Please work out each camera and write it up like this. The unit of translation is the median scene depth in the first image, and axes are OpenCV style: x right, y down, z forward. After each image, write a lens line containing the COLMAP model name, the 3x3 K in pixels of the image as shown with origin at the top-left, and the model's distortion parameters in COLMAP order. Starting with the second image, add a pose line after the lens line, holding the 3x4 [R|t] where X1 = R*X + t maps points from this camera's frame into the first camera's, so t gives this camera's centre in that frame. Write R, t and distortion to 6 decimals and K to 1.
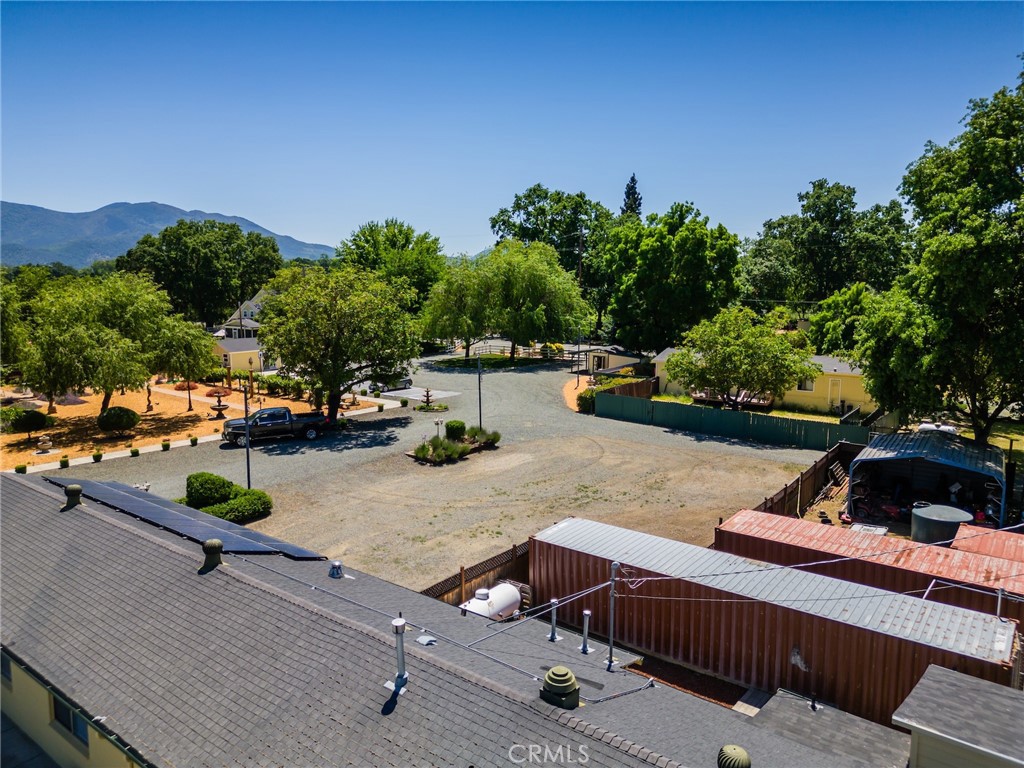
lens RADIAL K [[717.5, 0, 508.4], [0, 717.5, 381.5], [0, 0, 1]] dist [0.079747, -0.082580]
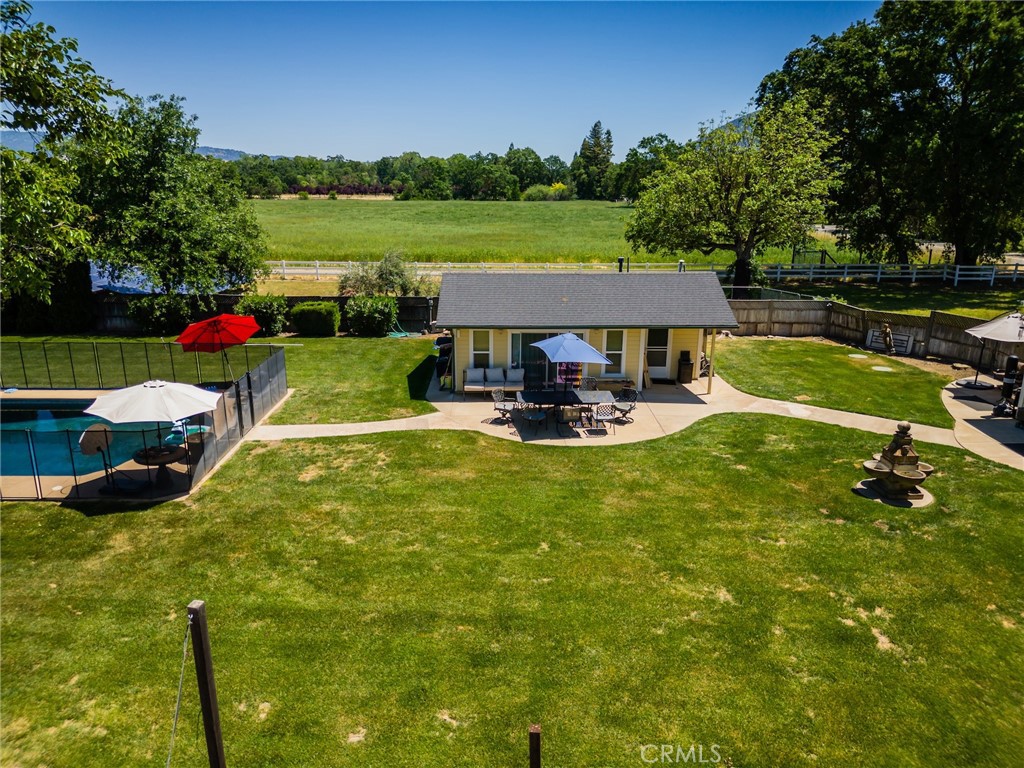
lens RADIAL K [[717.5, 0, 508.4], [0, 717.5, 381.5], [0, 0, 1]] dist [0.079747, -0.082580]
pose [[0.584608, 0.215200, -0.782255, -0.265384], [-0.114936, 0.976424, 0.182720, -0.062717], [0.803133, -0.016910, 0.595559, 0.640486]]
